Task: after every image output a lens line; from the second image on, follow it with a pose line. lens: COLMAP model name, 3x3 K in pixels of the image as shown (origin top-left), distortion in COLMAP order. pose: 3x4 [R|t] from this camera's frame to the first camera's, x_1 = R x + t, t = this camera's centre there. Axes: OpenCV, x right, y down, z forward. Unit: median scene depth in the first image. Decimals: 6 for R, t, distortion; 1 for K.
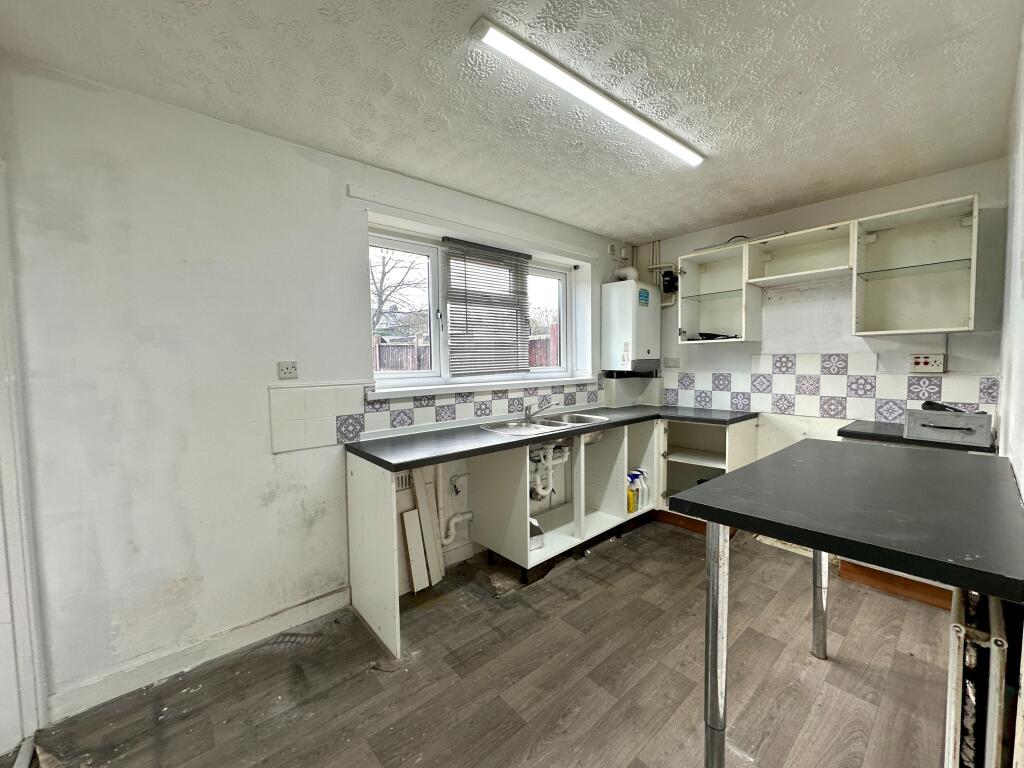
lens RADIAL K [[410.7, 0, 509.3], [0, 410.7, 386.7], [0, 0, 1]] dist [0.001870, 0.000580]
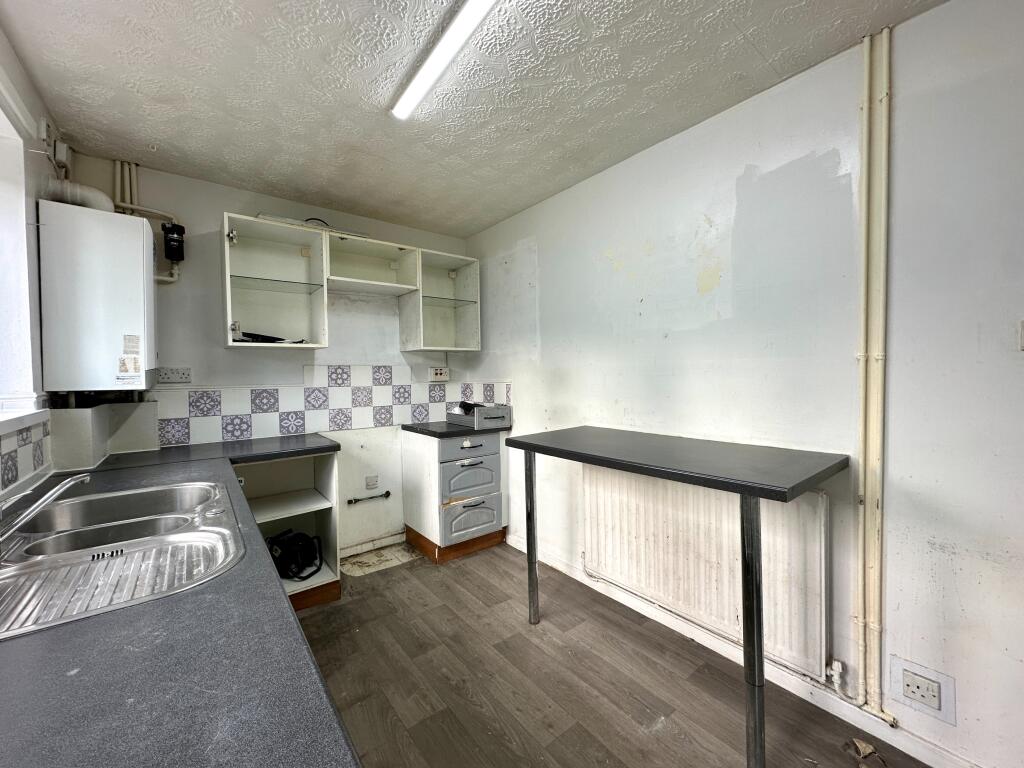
lens RADIAL K [[410.7, 0, 512.8], [0, 410.7, 384.1], [0, 0, 1]] dist [0.001870, 0.000580]
pose [[0.050431, -0.019129, 0.998544, -0.243620], [0.072130, 0.997275, 0.015462, -0.023638], [-0.996119, 0.071246, 0.051674, 0.586219]]
